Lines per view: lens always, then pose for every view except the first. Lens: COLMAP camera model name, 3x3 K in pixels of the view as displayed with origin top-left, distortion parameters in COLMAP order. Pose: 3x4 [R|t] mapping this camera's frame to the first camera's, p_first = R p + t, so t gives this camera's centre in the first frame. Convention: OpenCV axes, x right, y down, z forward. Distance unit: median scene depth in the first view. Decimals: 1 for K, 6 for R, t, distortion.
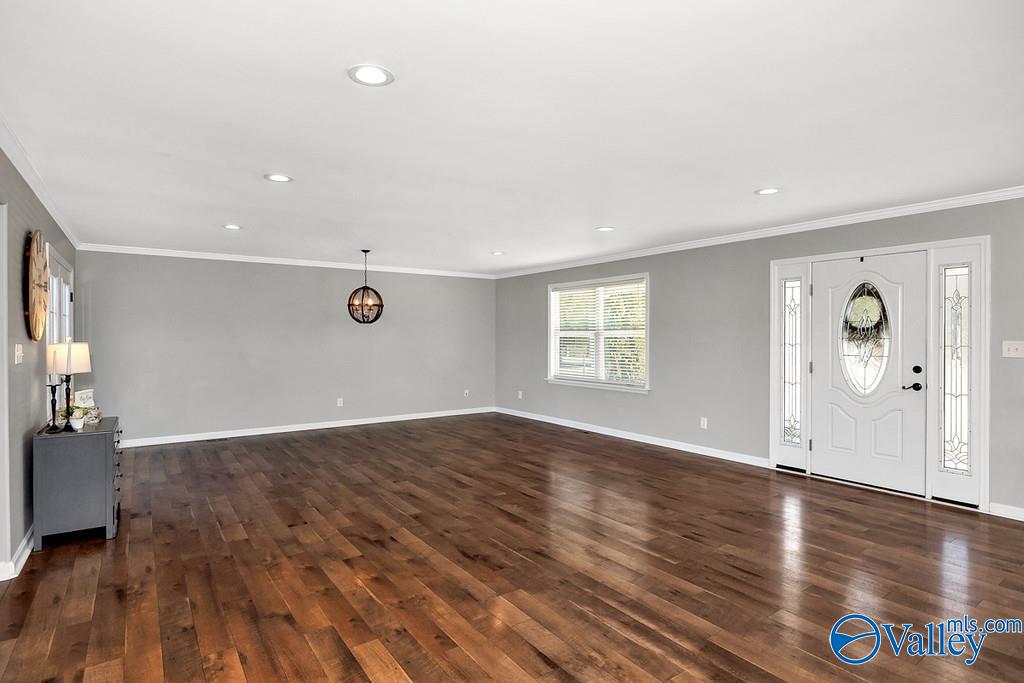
lens RADIAL K [[536.1, 0, 517.9], [0, 536.1, 337.2], [0, 0, 1]] dist [-0.002176, -0.000514]
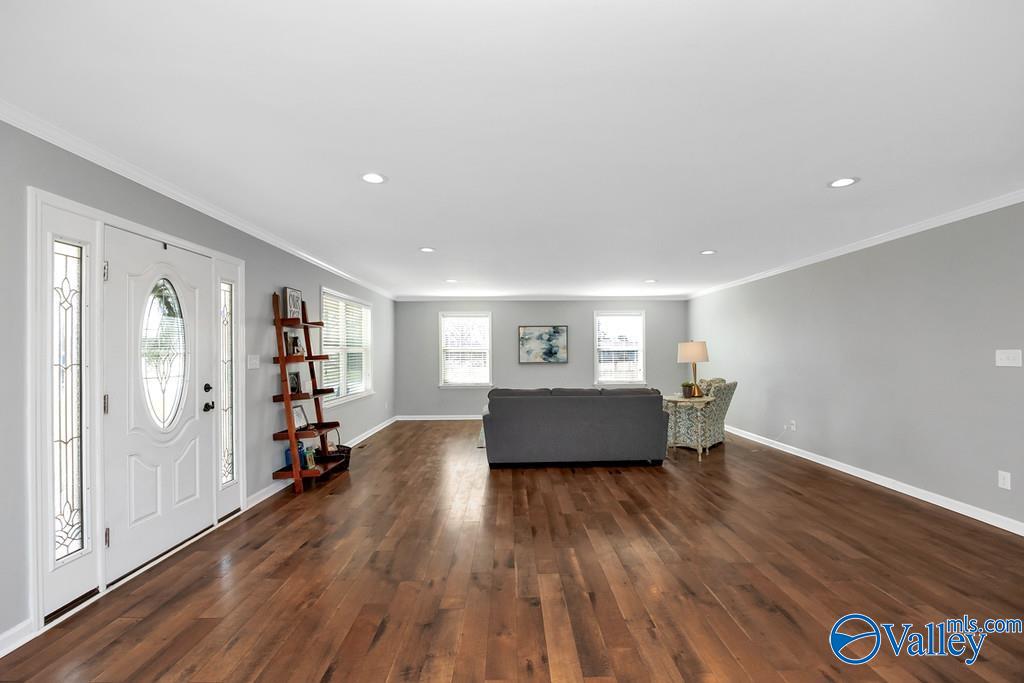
lens RADIAL K [[448.3, 0, 514.3], [0, 448.3, 347.9], [0, 0, 1]] dist [-0.011610, -0.000197]
pose [[-0.821714, 0.011038, 0.569793, -0.103752], [0.007442, 0.999935, -0.008638, 0.003411], [-0.569852, -0.002858, -0.821743, 1.278226]]
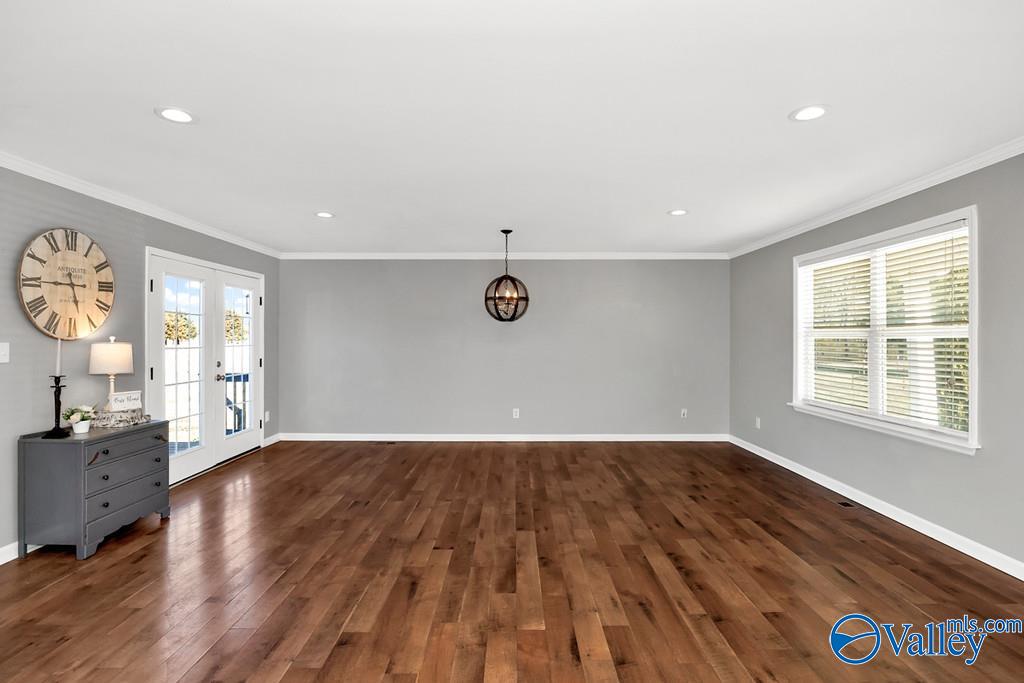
lens RADIAL K [[505.4, 0, 509.7], [0, 505.4, 338.0], [0, 0, 1]] dist [-0.013237, -0.000252]
pose [[0.811685, 0.000791, -0.584095, 0.241903], [-0.002764, 0.999993, -0.002487, 0.002431], [0.584089, 0.003633, 0.811681, 0.570312]]
